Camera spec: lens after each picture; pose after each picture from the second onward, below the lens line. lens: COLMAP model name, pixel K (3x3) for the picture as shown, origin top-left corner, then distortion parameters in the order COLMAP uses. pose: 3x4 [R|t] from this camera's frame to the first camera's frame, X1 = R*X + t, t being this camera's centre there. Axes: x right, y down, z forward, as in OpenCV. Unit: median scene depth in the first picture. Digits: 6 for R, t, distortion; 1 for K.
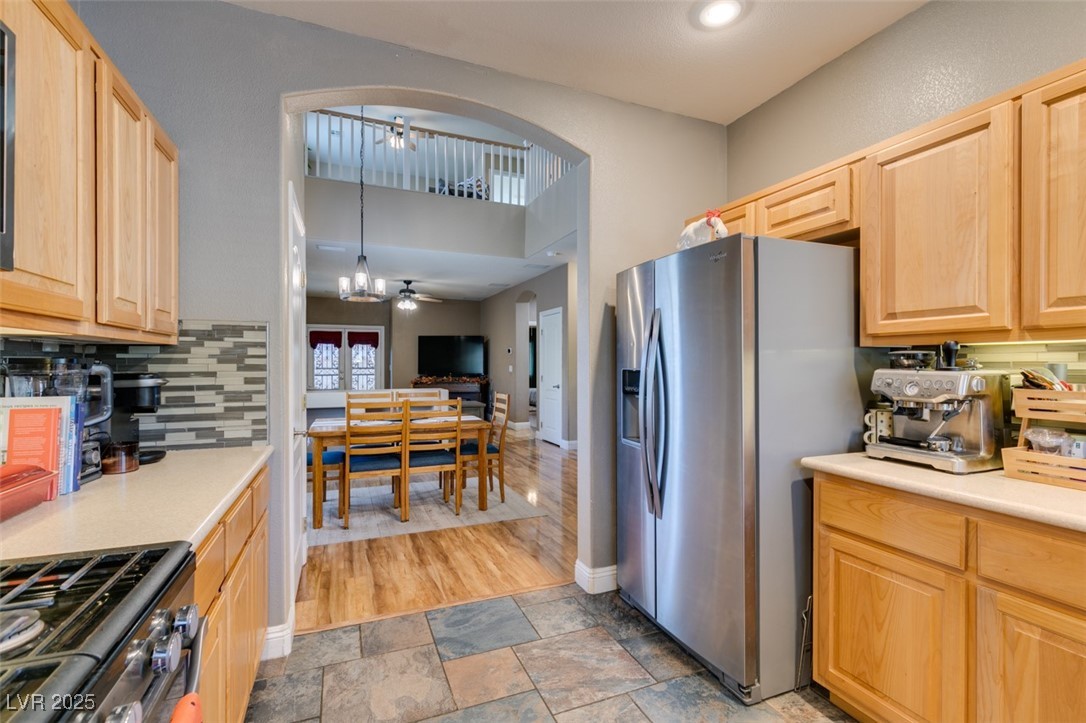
lens RADIAL K [[491.5, 0, 542.1], [0, 491.5, 361.5], [0, 0, 1]] dist [0.003249, 0.000023]
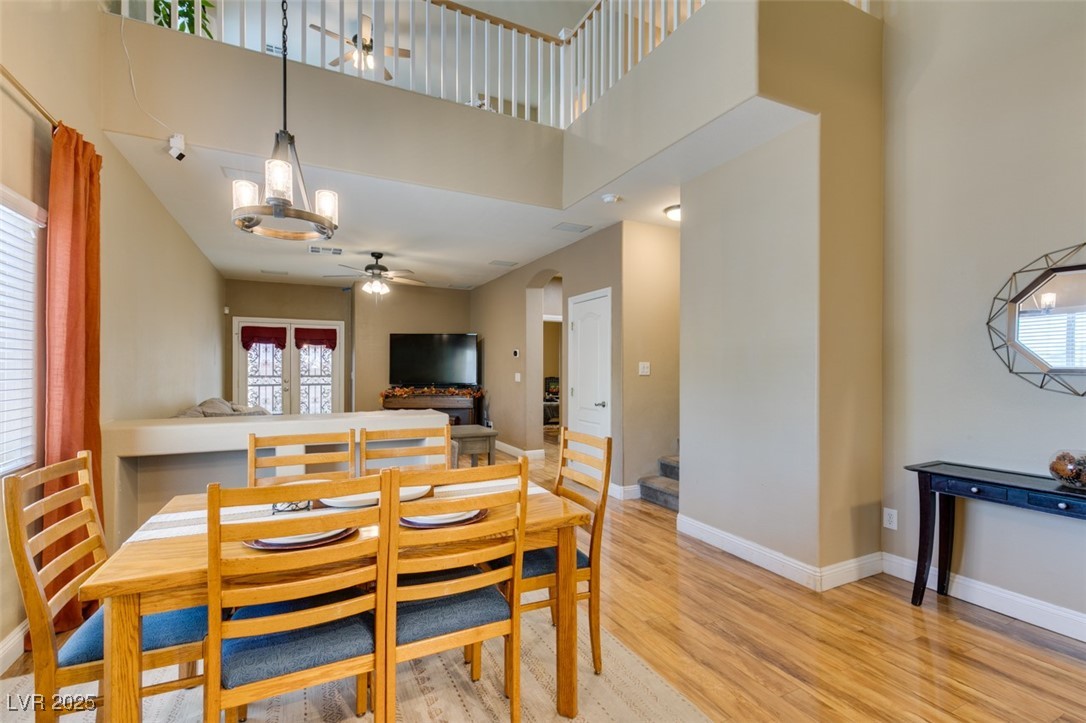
lens RADIAL K [[491.5, 0, 545.3], [0, 491.5, 369.3], [0, 0, 1]] dist [0.003249, 0.000023]
pose [[0.997374, 0.002343, 0.072392, -0.074775], [-0.002475, 0.999995, 0.001727, 0.000958], [-0.072388, -0.001902, 0.997375, 0.250069]]
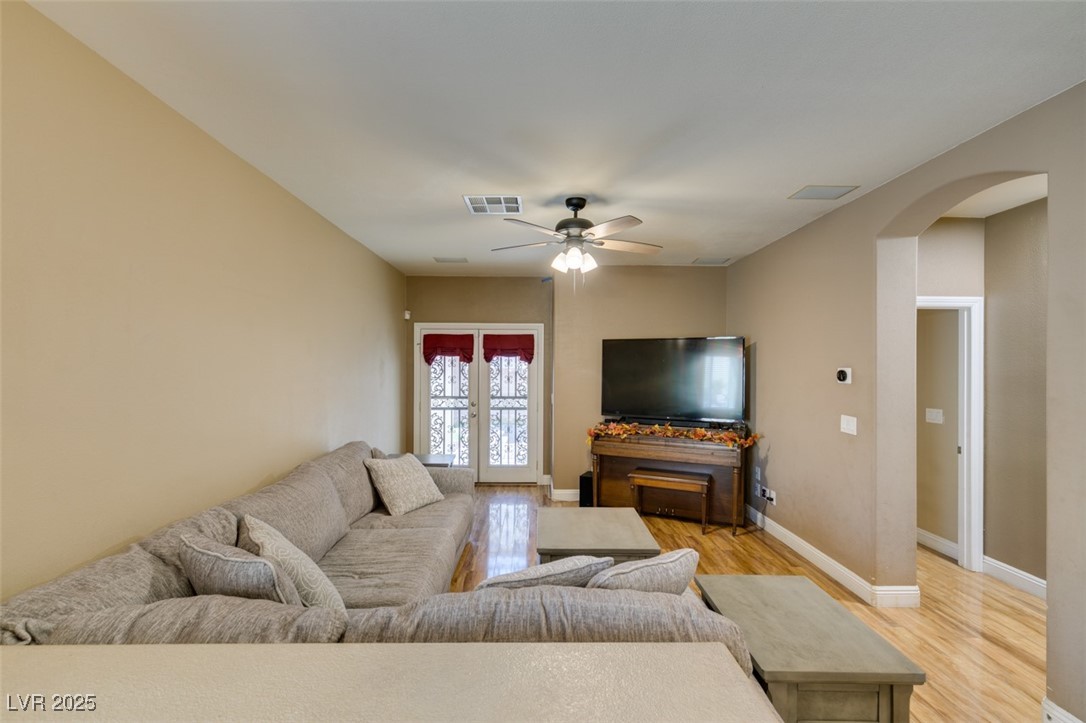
lens RADIAL K [[491.5, 0, 539.2], [0, 491.5, 366.3], [0, 0, 1]] dist [0.003249, 0.000023]
pose [[0.929551, 0.004244, -0.368670, -0.140046], [-0.004601, 0.999989, -0.000091, -0.027182], [0.368665, 0.001781, 0.929561, 0.563568]]
